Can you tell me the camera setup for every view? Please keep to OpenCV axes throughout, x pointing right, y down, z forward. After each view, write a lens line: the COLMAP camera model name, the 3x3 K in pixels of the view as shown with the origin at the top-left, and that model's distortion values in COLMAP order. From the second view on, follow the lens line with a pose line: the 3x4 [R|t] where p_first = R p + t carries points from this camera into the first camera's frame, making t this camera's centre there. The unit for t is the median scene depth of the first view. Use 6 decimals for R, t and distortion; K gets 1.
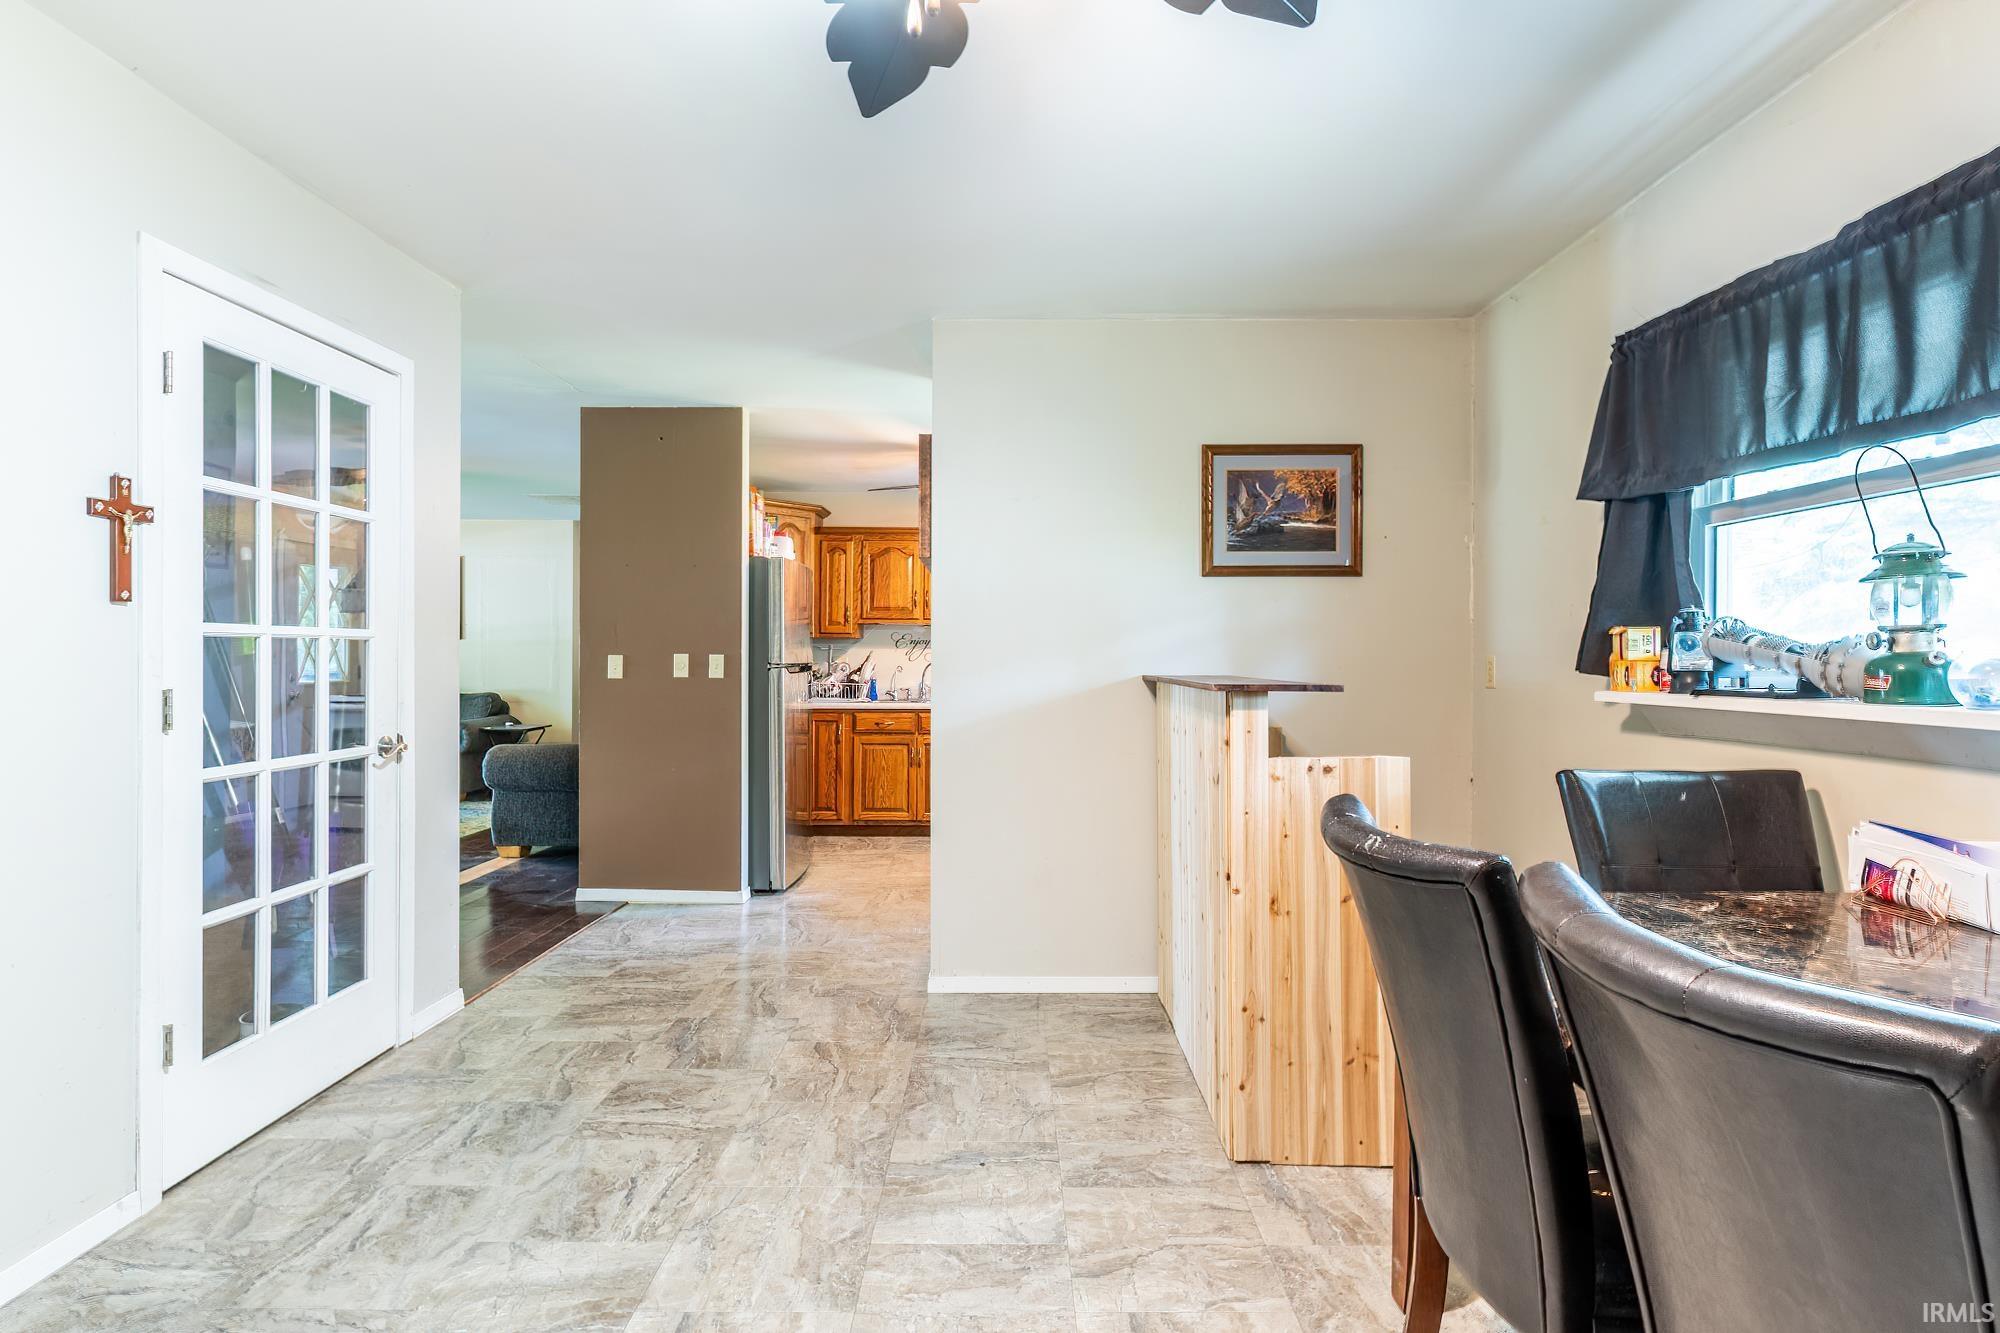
lens RADIAL K [[948.7, 0, 1008.2], [0, 948.7, 653.0], [0, 0, 1]] dist [-0.000583, -0.000006]
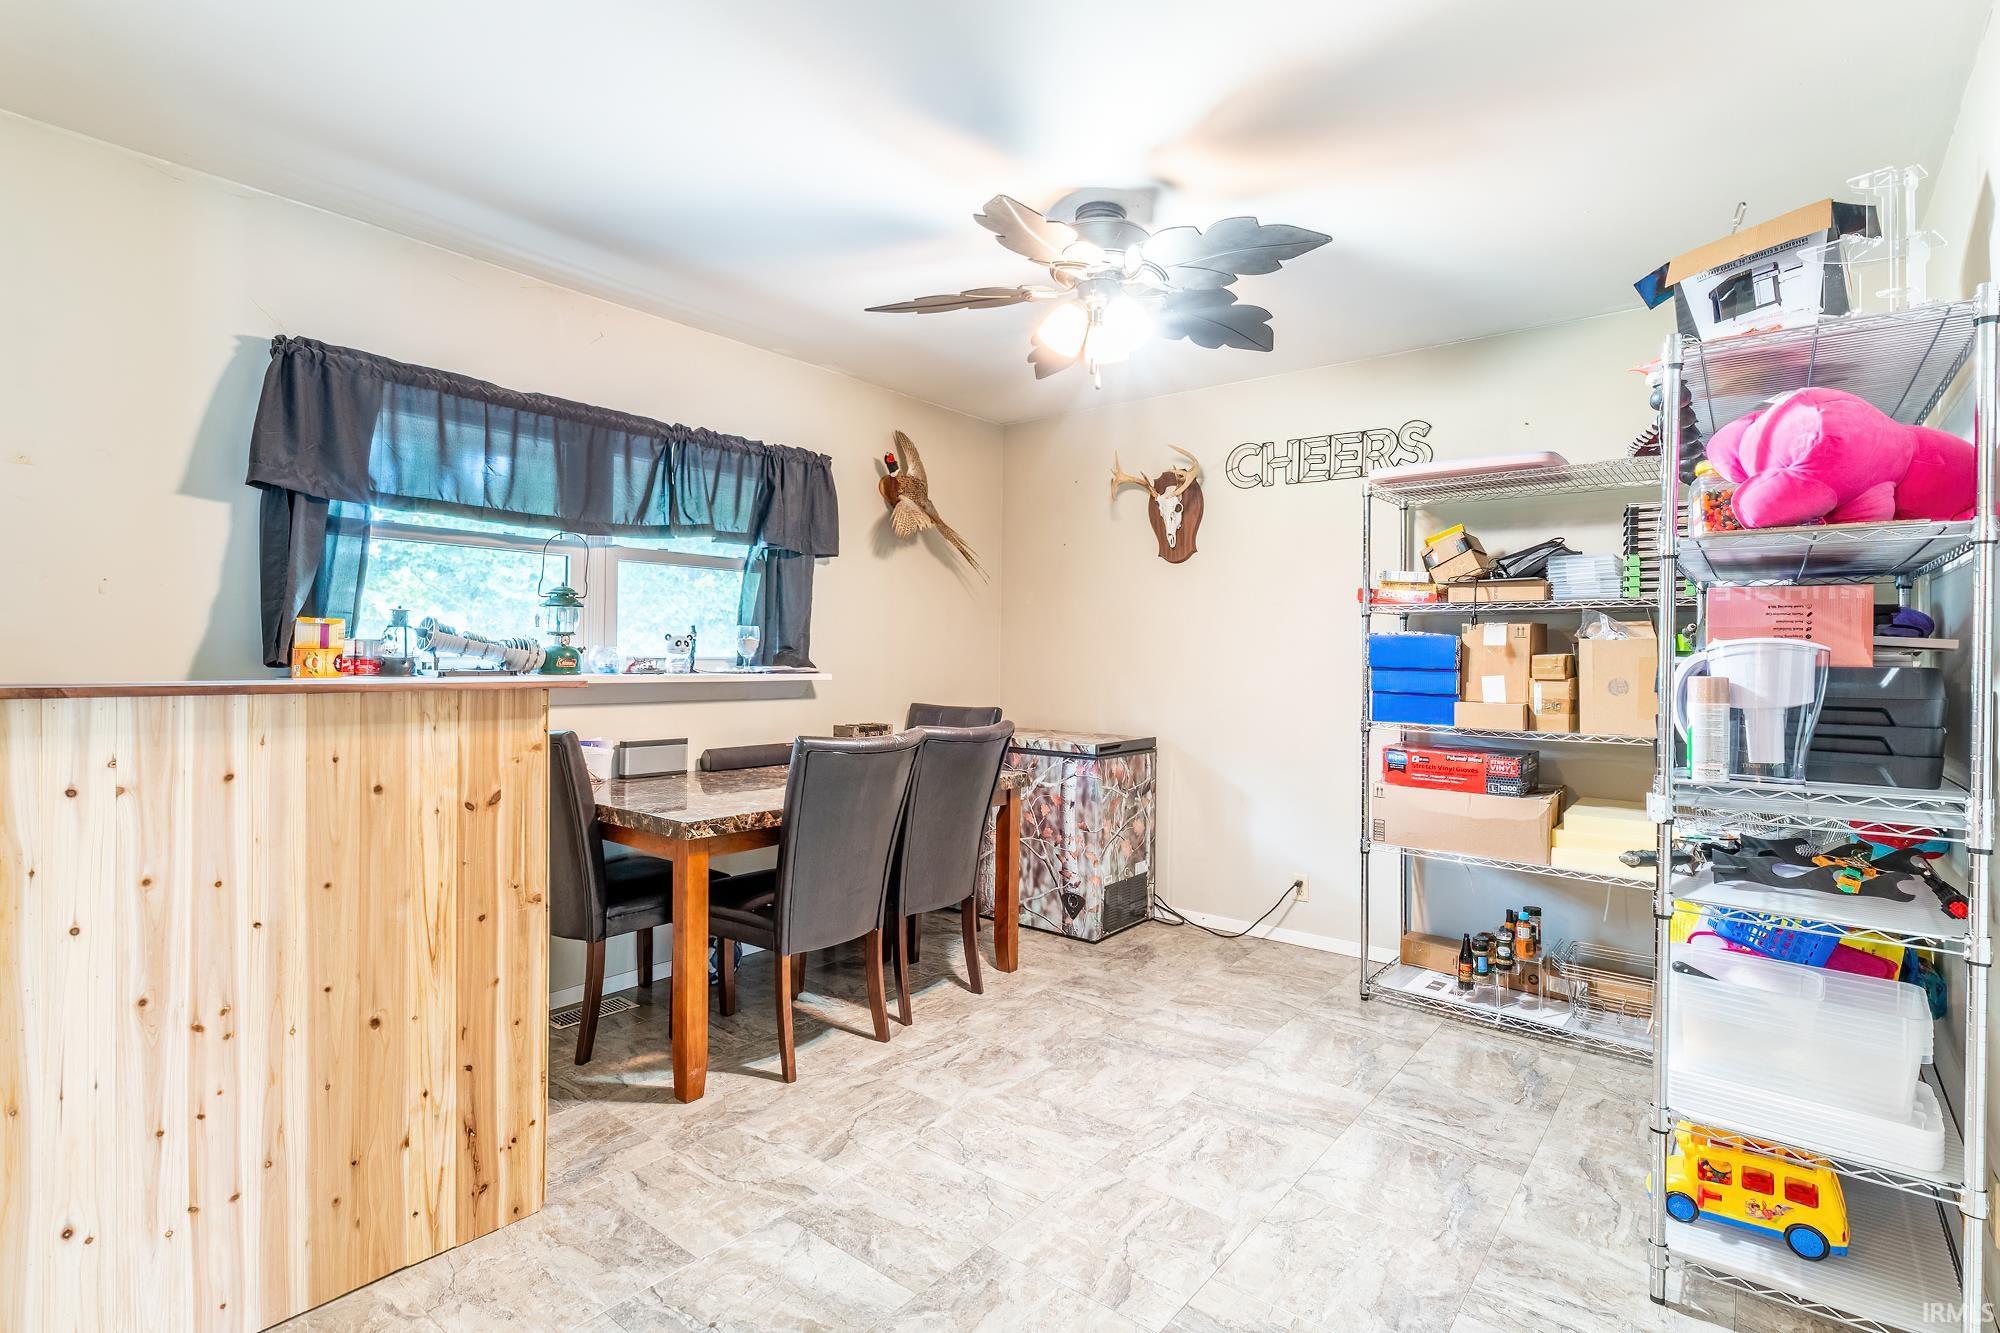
lens RADIAL K [[948.7, 0, 1008.2], [0, 948.7, 653.0], [0, 0, 1]] dist [-0.000583, -0.000006]
pose [[-0.776955, -0.008786, 0.629495, -0.774161], [-0.007164, 0.999961, 0.005115, -0.000203], [-0.629515, -0.000536, -0.776988, 1.638296]]
